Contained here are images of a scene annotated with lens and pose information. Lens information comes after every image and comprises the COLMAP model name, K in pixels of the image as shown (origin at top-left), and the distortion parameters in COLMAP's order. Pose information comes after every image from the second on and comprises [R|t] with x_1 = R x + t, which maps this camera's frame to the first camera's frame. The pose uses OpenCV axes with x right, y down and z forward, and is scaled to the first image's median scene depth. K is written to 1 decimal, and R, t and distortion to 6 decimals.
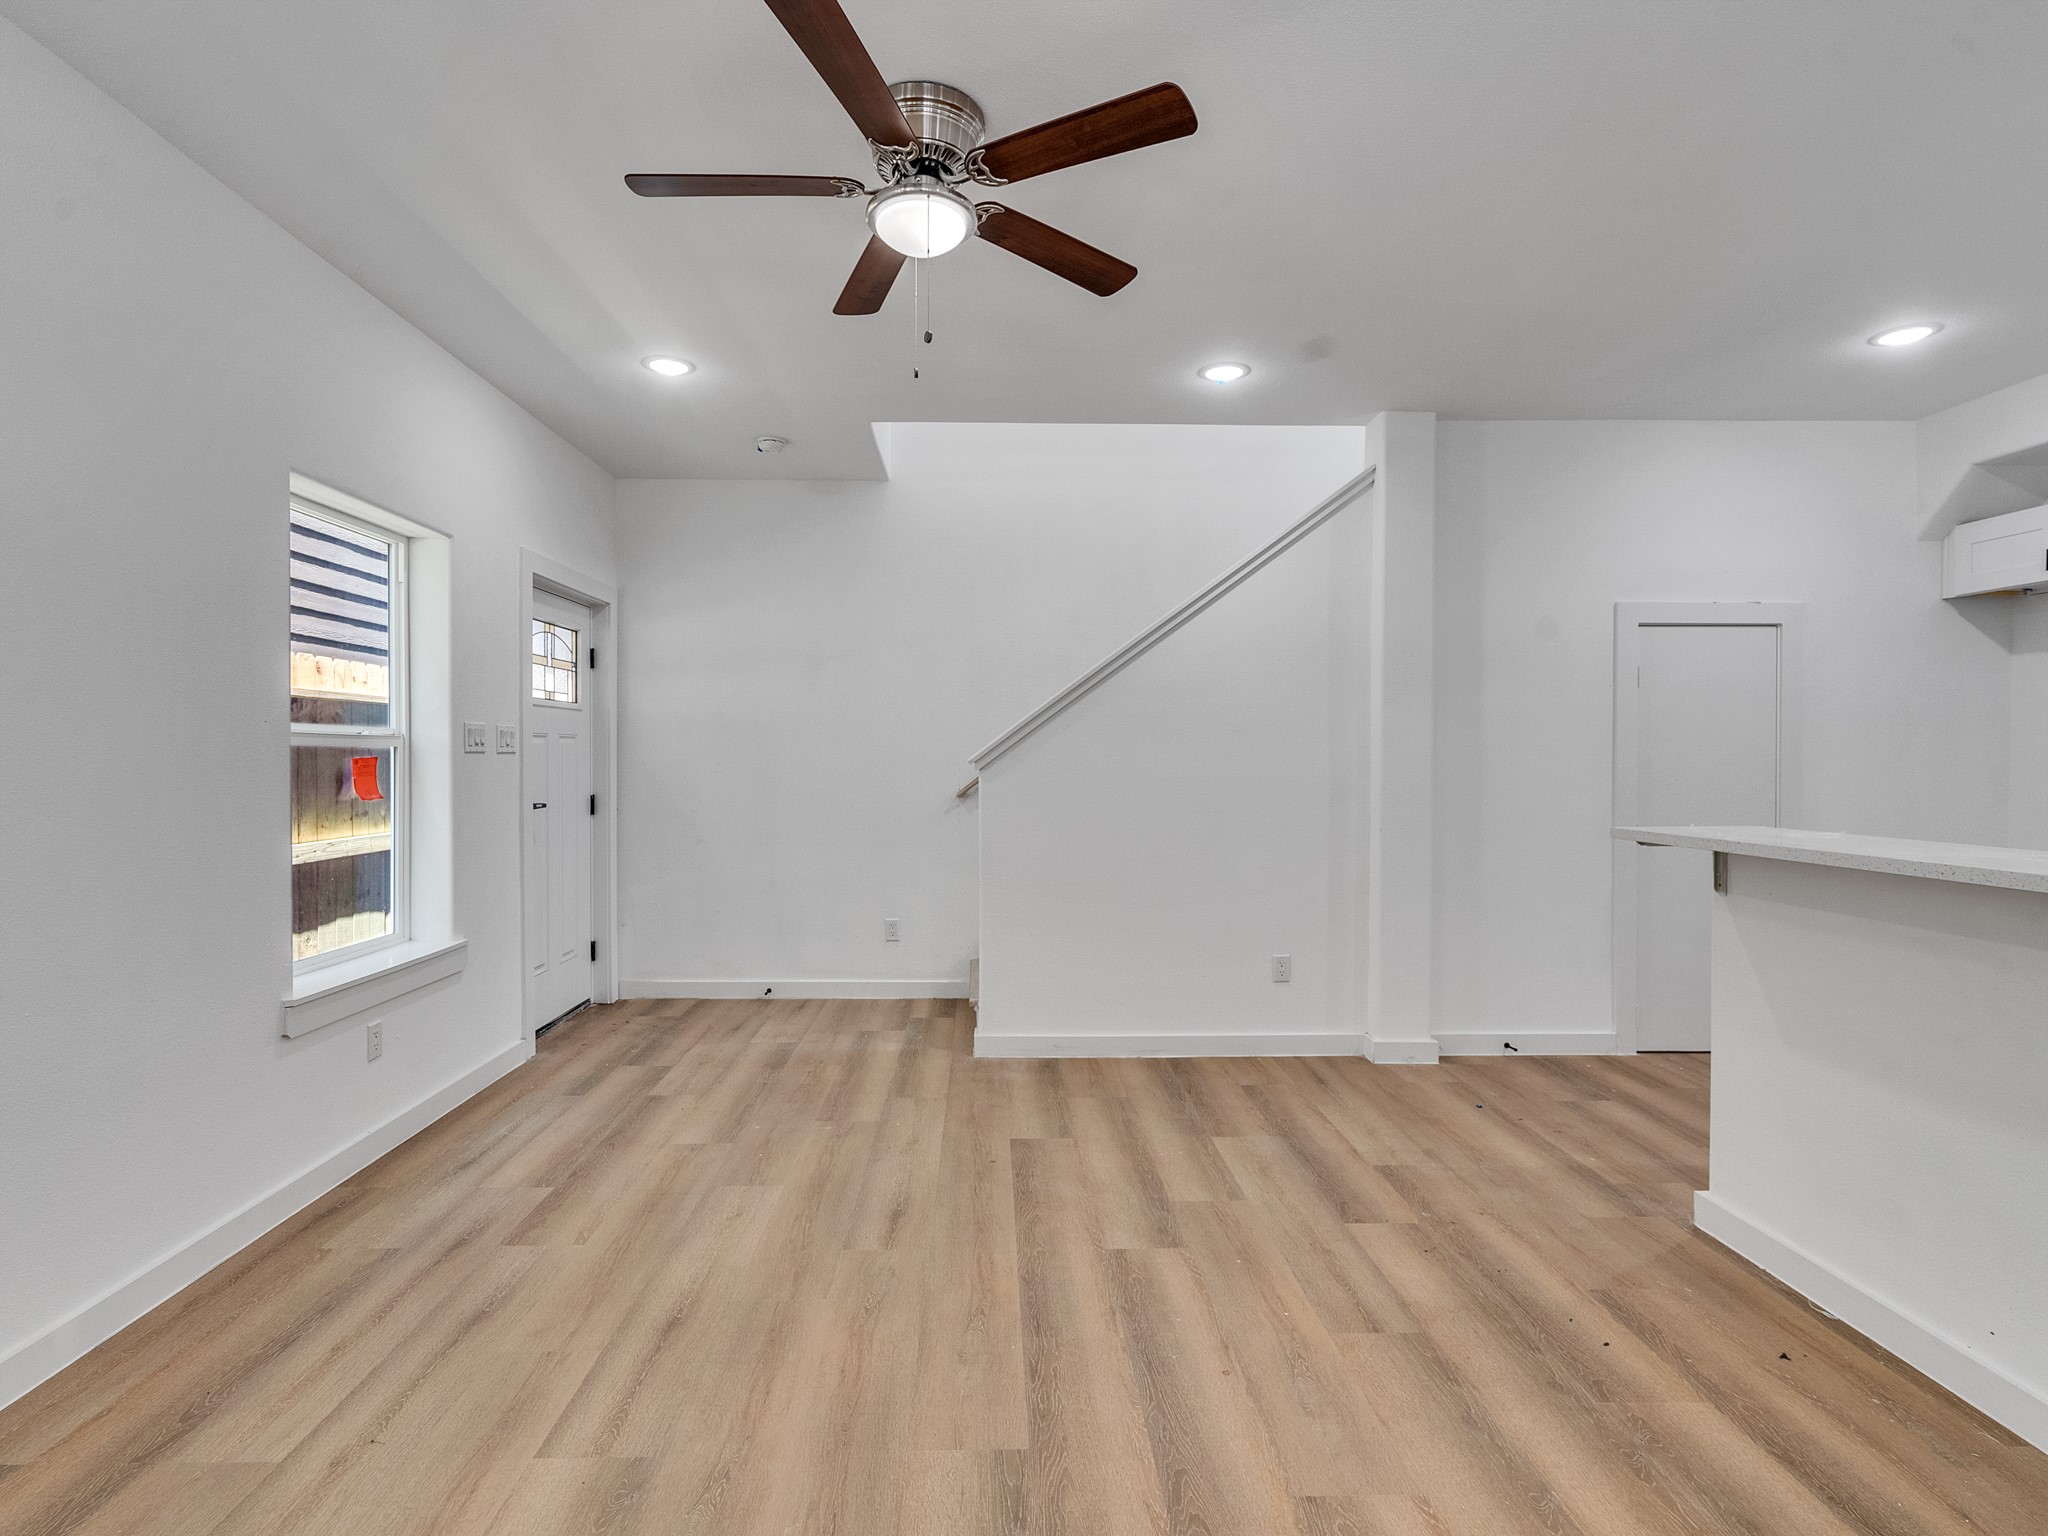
lens RADIAL K [[1049.6, 0, 1006.7], [0, 1049.6, 769.6], [0, 0, 1]] dist [-0.005378, 0.004797]
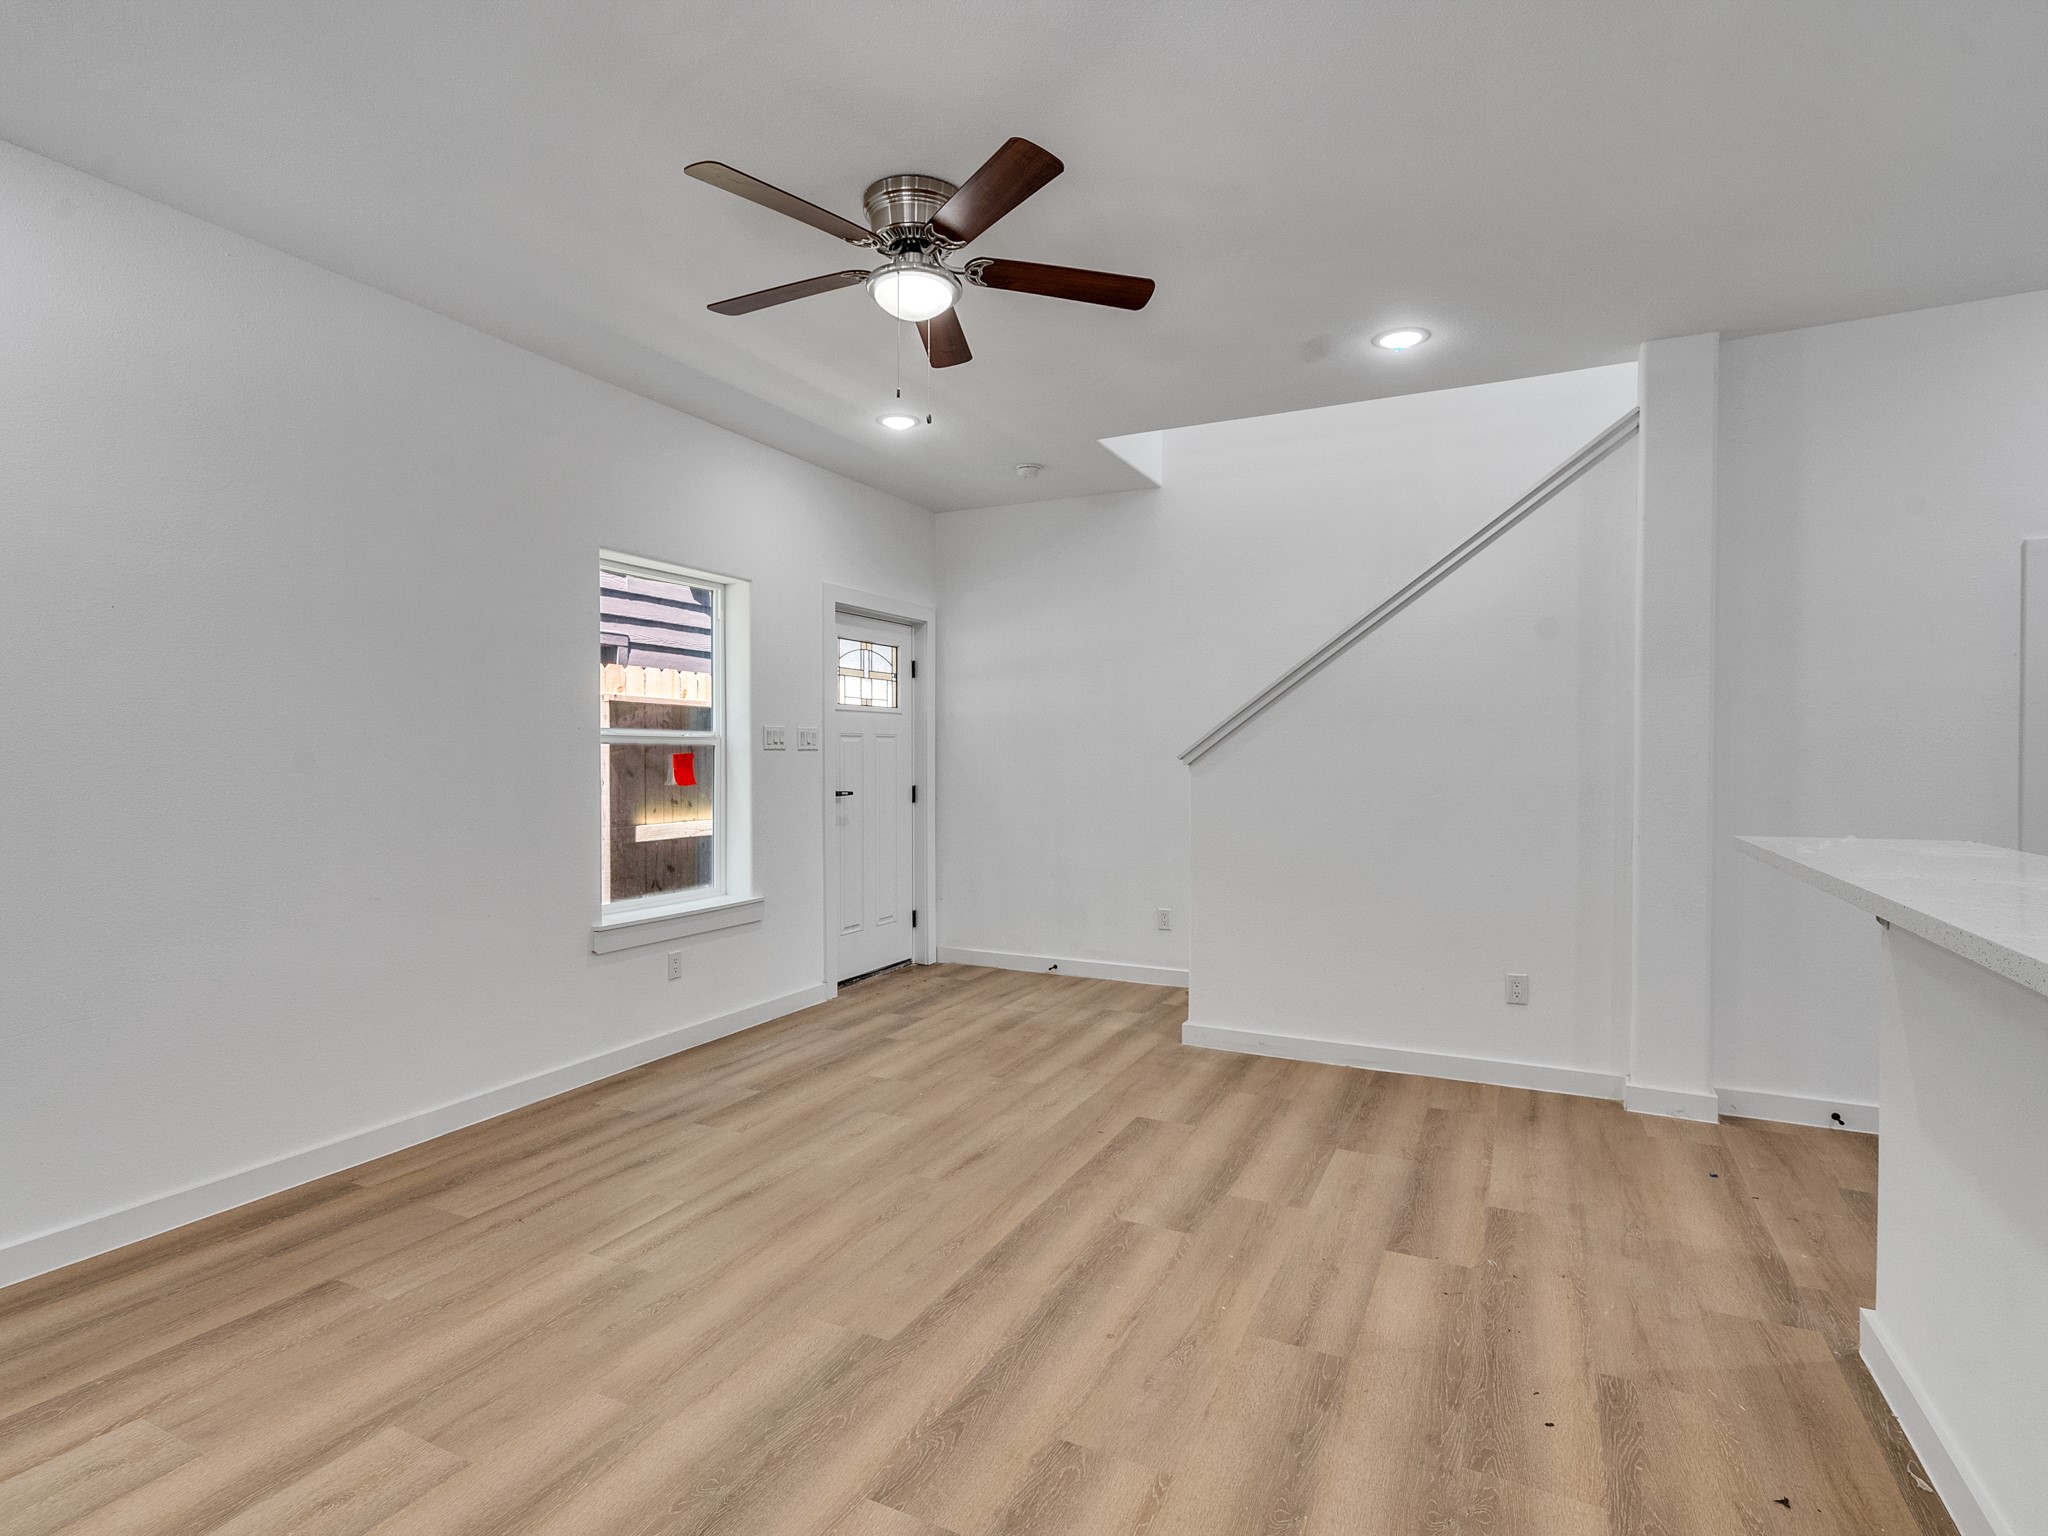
lens RADIAL K [[1049.6, 0, 1005.5], [0, 1049.6, 767.2], [0, 0, 1]] dist [-0.005378, 0.004797]
pose [[0.883897, 0.004117, -0.467663, 0.428565], [-0.003848, 0.999991, 0.001530, 0.002089], [0.467666, 0.000447, 0.883905, 0.014286]]
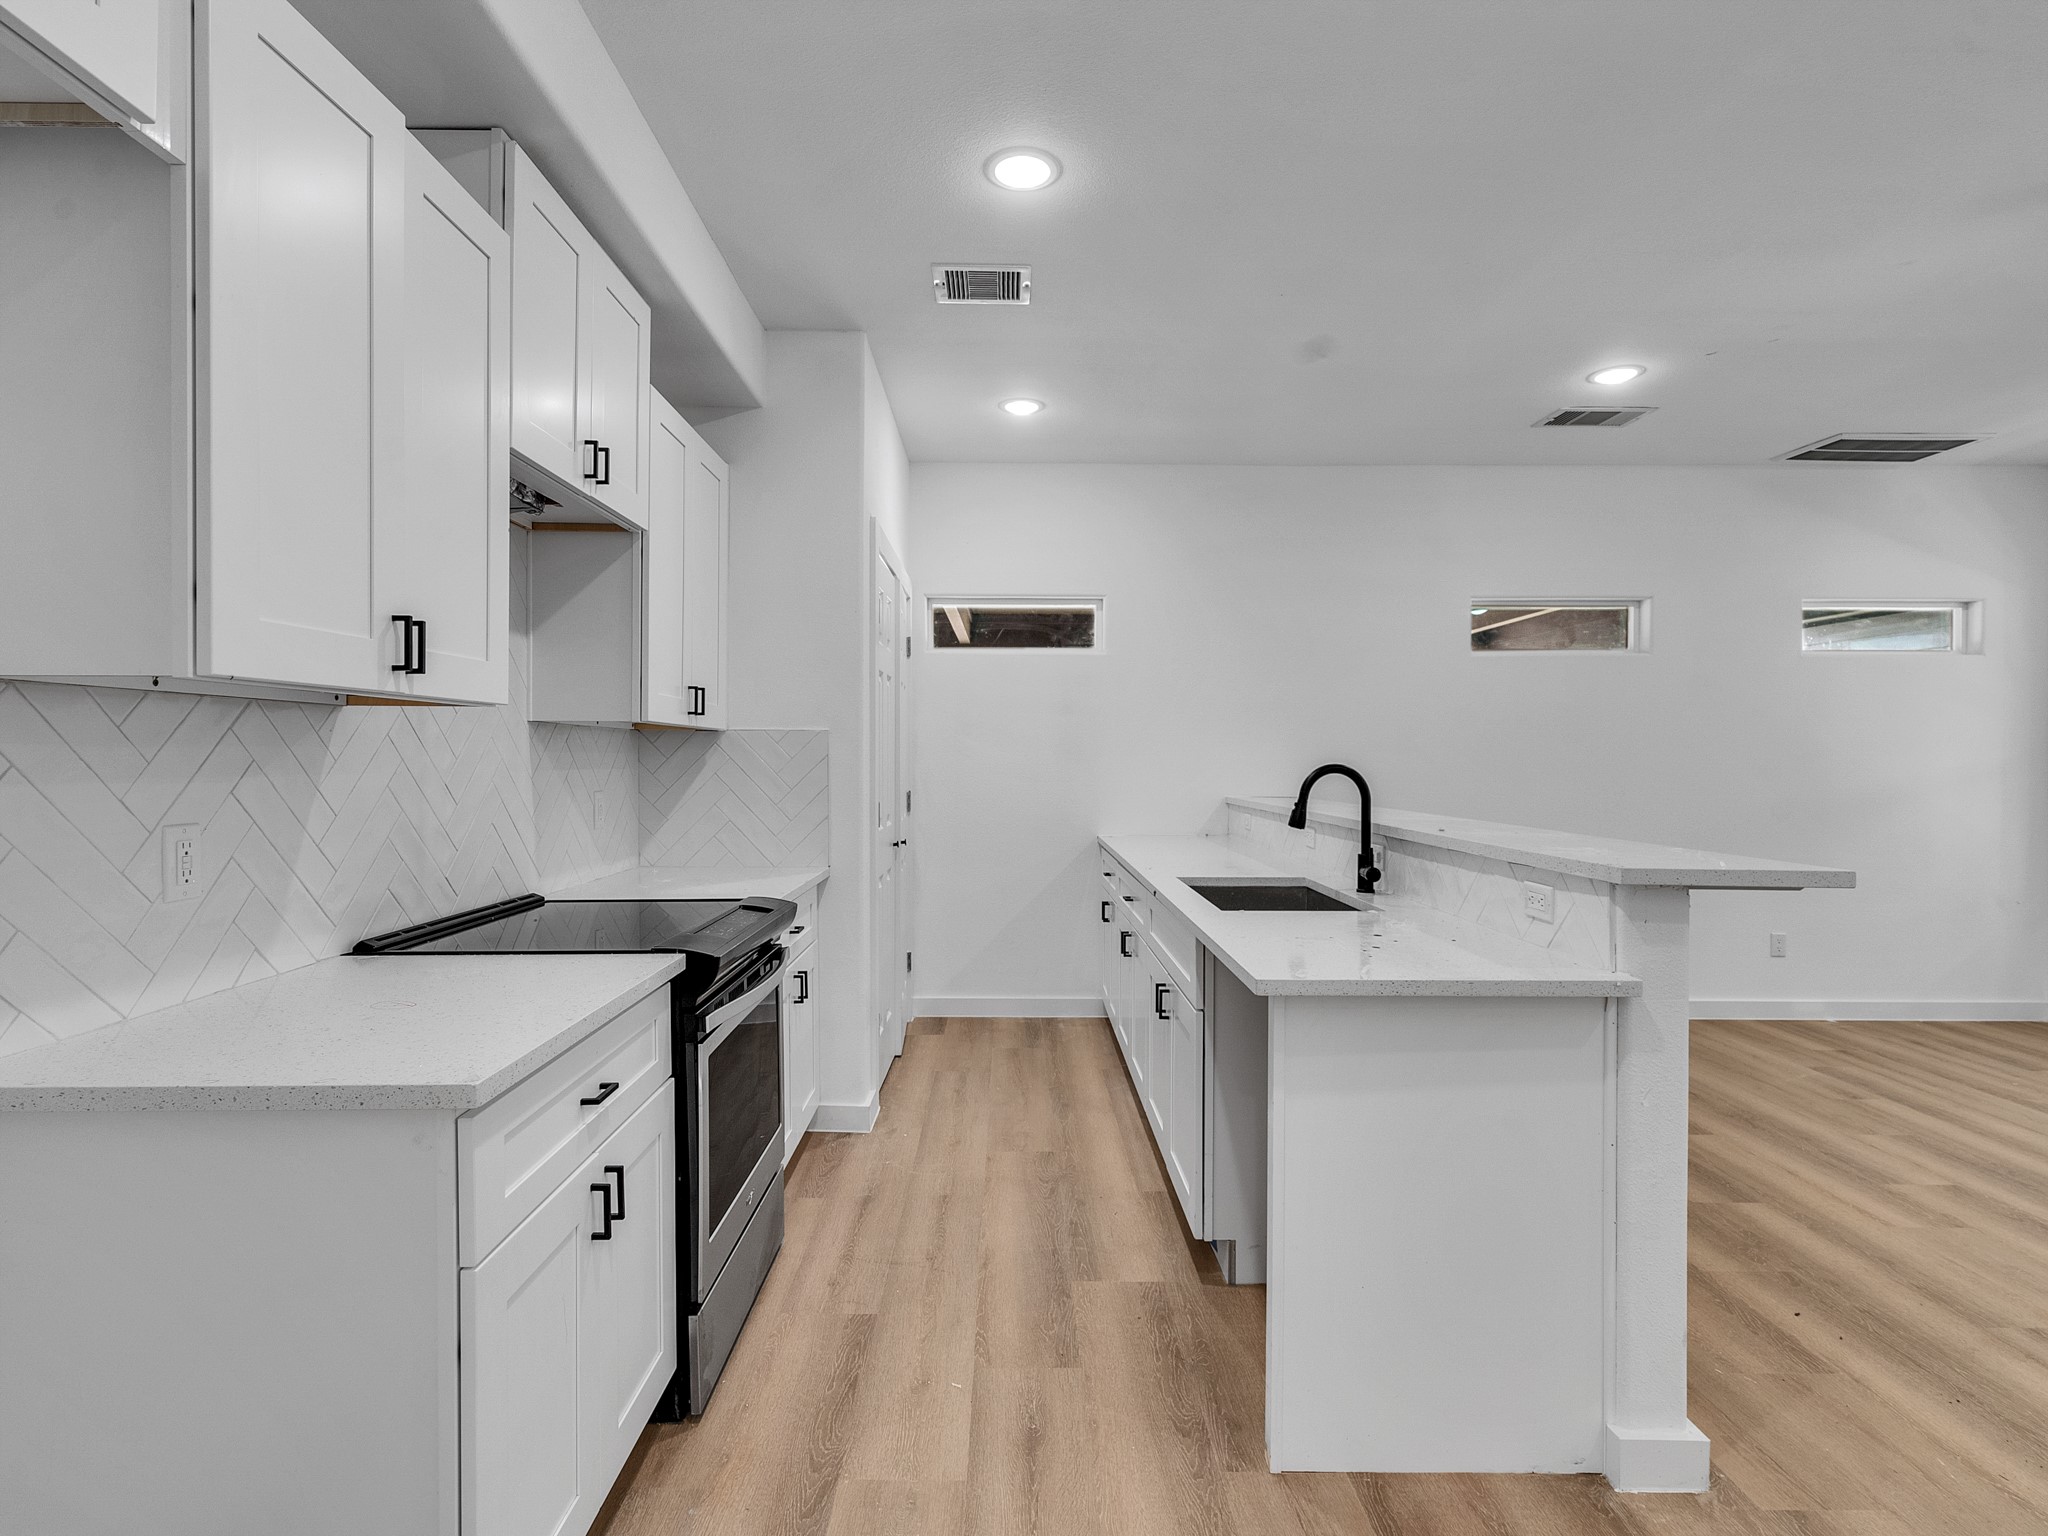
lens RADIAL K [[1049.6, 0, 1008.3], [0, 1049.6, 760.7], [0, 0, 1]] dist [-0.005378, 0.004797]
pose [[-0.999776, -0.008151, 0.019543, 1.005820], [-0.007864, 0.999861, 0.014720, -0.016675], [-0.019661, 0.014563, -0.999701, 1.536066]]
